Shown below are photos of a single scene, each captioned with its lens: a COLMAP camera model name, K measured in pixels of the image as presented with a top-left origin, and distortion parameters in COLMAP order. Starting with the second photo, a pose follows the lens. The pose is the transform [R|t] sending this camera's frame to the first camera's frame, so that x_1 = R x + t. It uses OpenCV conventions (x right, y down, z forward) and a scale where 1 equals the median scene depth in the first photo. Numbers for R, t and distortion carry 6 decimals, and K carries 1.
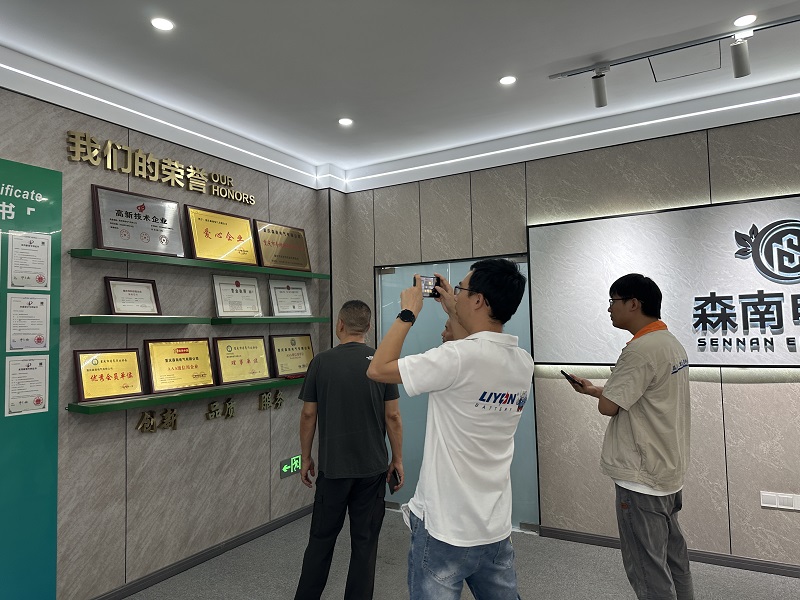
lens RADIAL K [[564.0, 0, 400.0], [0, 564.0, 300.0], [0, 0, 1]] dist [0.112509, -0.102384]
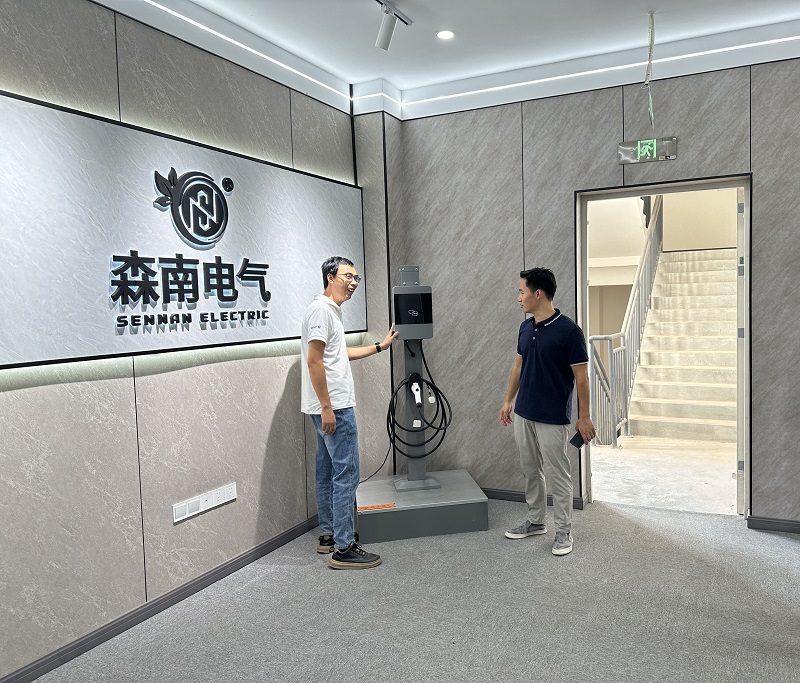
lens RADIAL K [[697.2, 0, 400.0], [0, 697.2, 341.5], [0, 0, 1]] dist [0.017037, 0.011128]
pose [[-0.091510, -0.028742, 0.995389, -0.357379], [-0.024523, 0.999345, 0.026602, 0.069206], [-0.995502, -0.021975, -0.092155, 0.771757]]
